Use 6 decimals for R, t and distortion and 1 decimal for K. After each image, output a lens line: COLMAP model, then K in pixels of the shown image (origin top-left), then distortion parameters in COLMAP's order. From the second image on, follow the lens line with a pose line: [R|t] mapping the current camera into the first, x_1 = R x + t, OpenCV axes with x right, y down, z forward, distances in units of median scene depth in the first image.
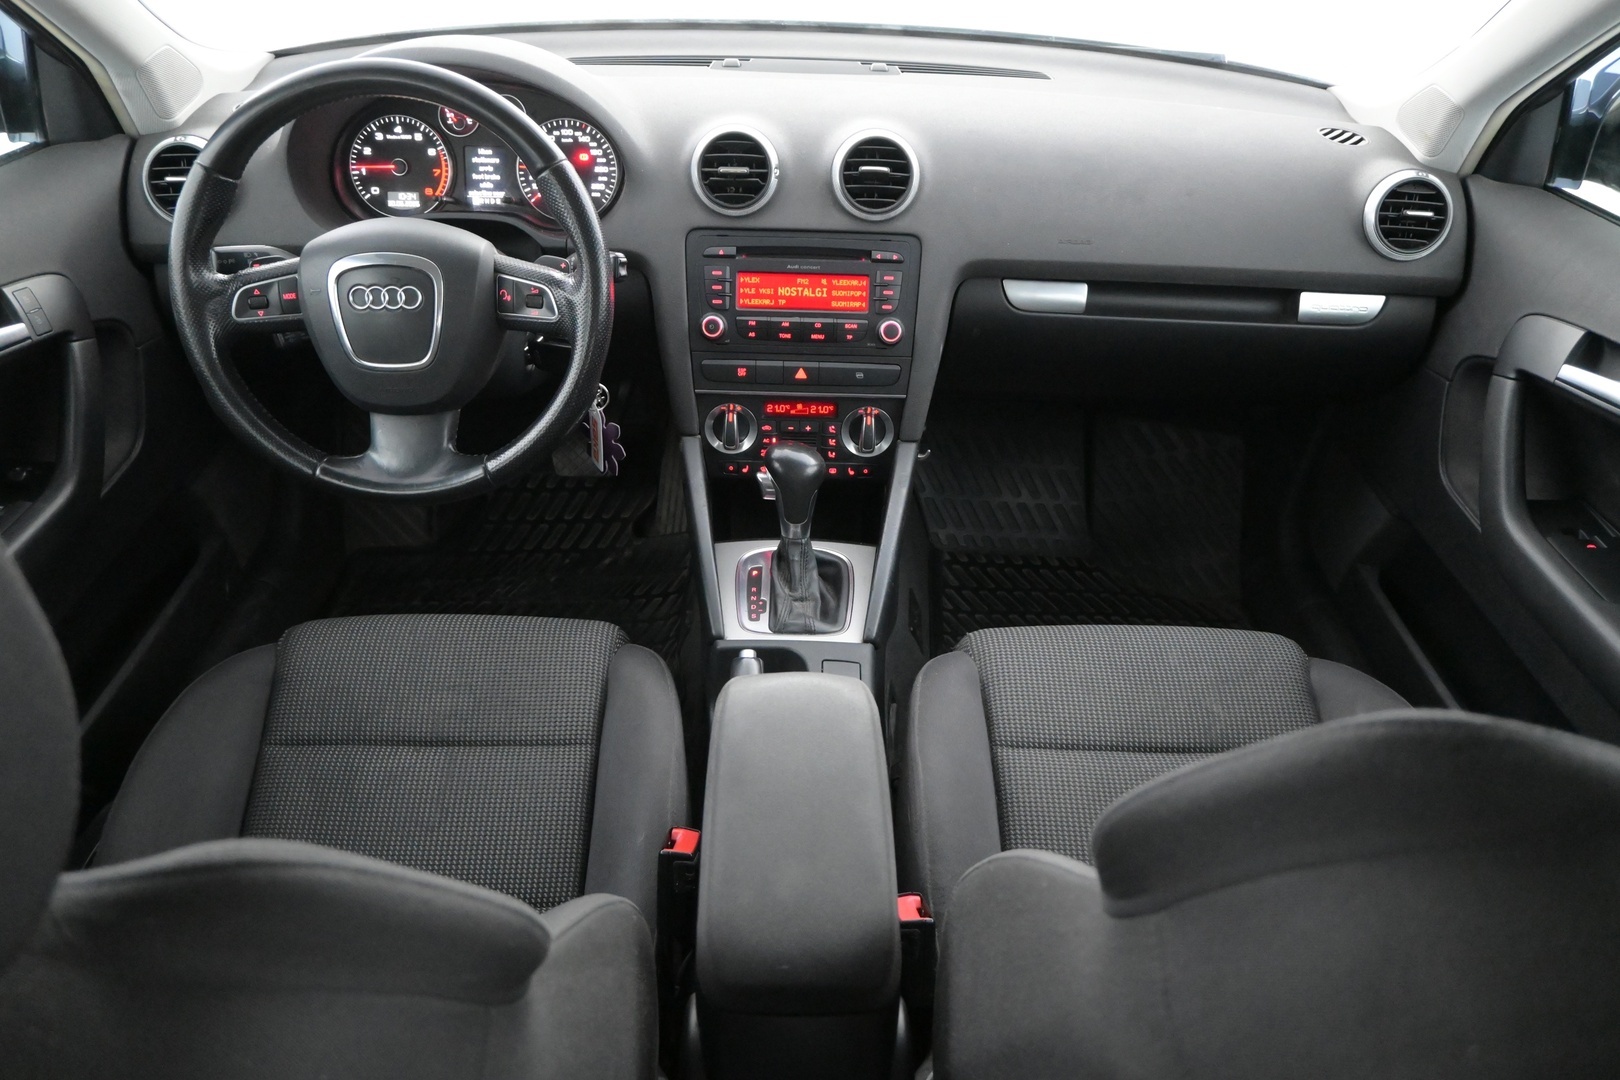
lens RADIAL K [[1192.6, 0, 813.8], [0, 1192.6, 540.2], [0, 0, 1]] dist [-0.010119, 0.019187]
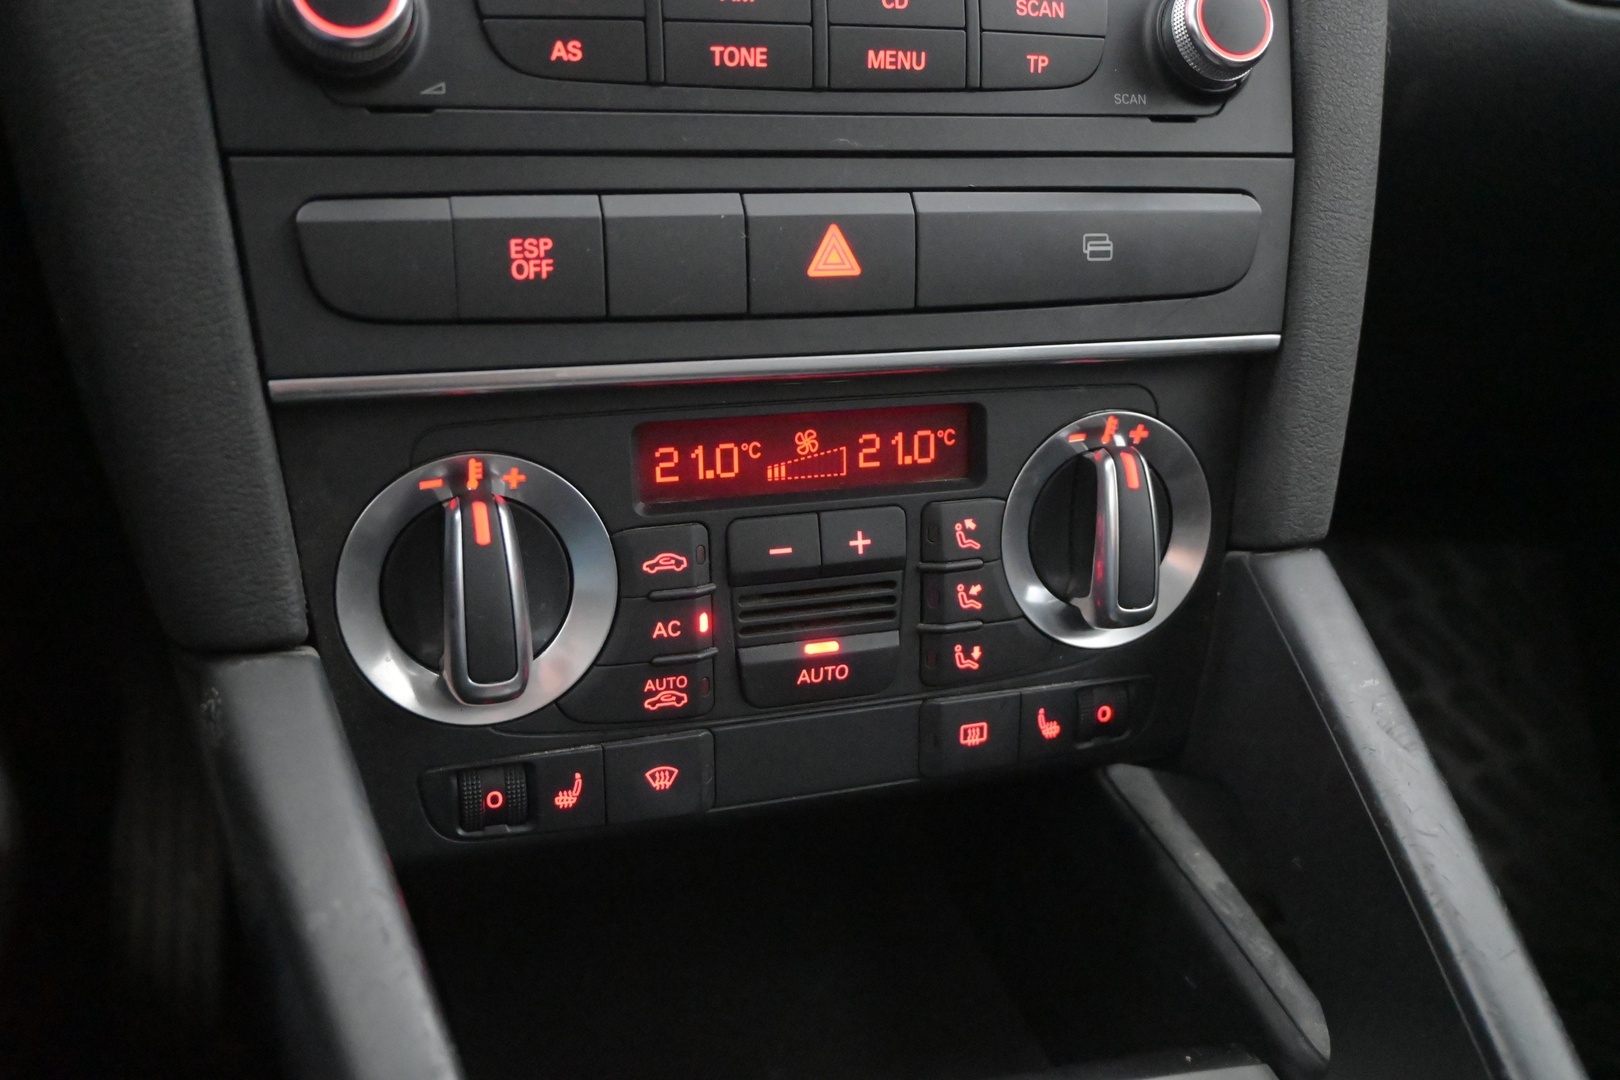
lens RADIAL K [[1517.0, 0, 817.8], [0, 1517.0, 544.7], [0, 0, 1]] dist [-0.015201, 0.000000]
pose [[0.942259, -0.113313, 0.315132, -0.094915], [0.176070, 0.968084, -0.178362, -0.048403], [-0.284863, 0.223548, 0.932137, 0.763847]]
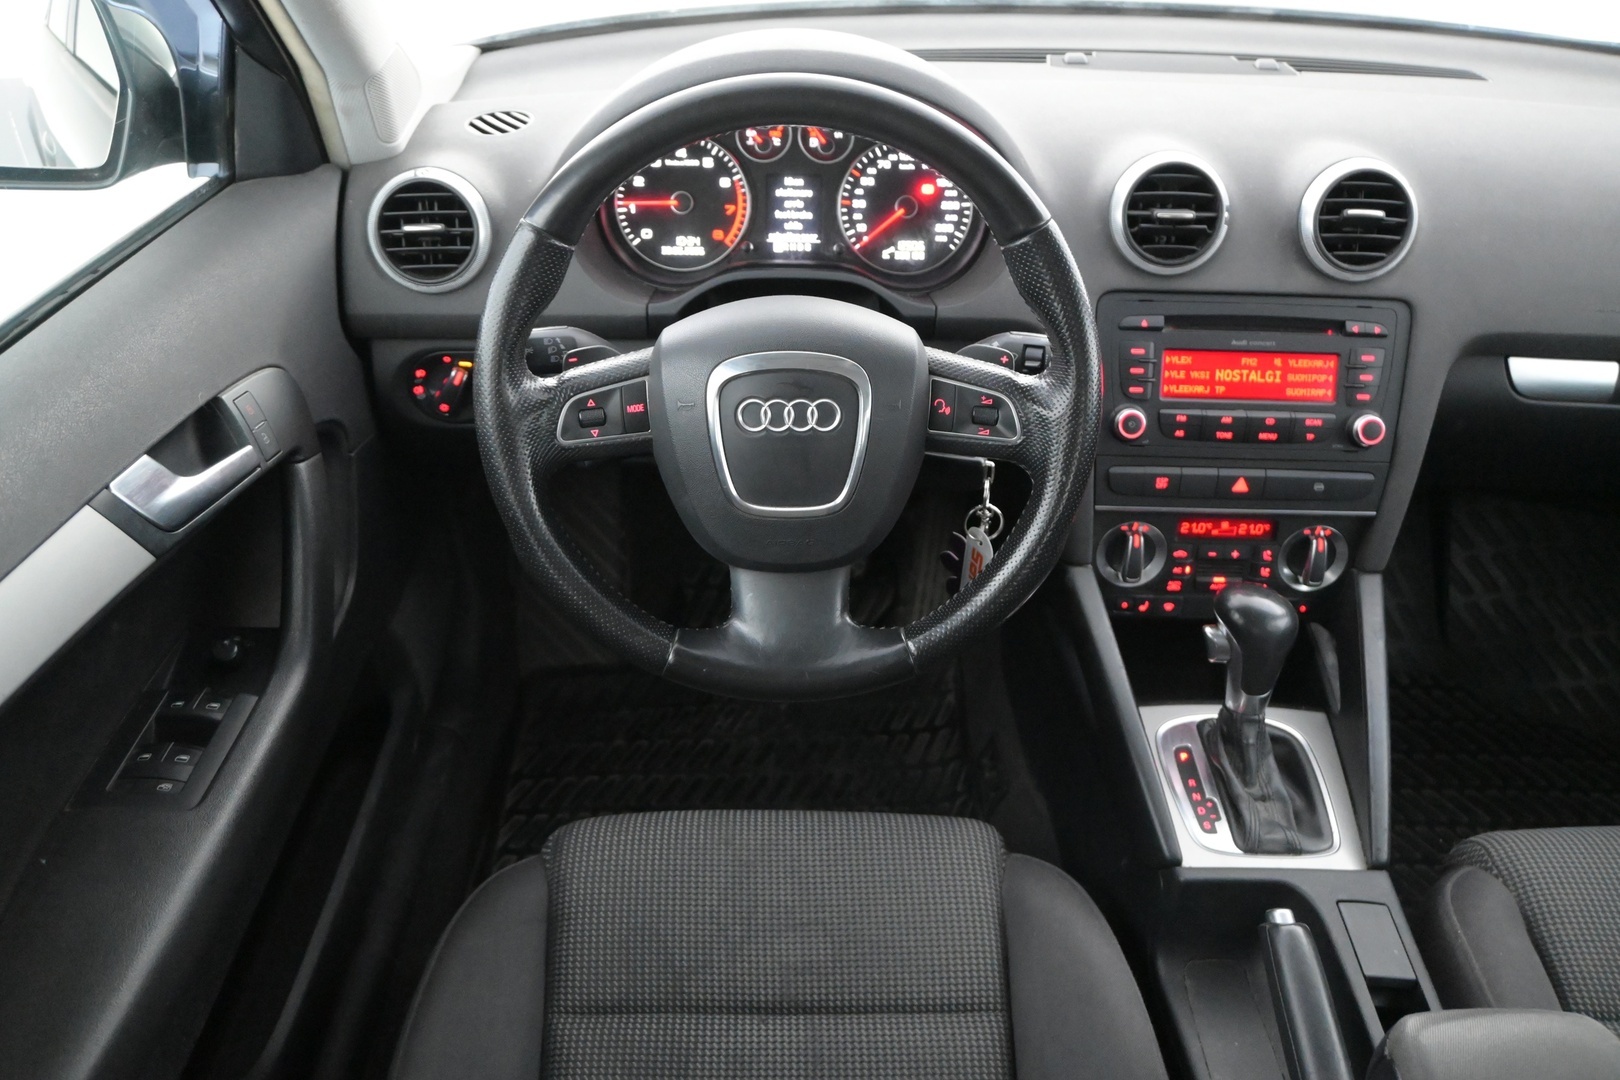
lens RADIAL K [[1307.3, 0, 813.2], [0, 1307.3, 541.5], [0, 0, 1]] dist [-0.009170, 0.005047]
pose [[0.999998, -0.001045, 0.001665, -0.272016], [0.001052, 0.999991, -0.004018, -0.099437], [-0.001661, 0.004020, 0.999991, 0.185528]]
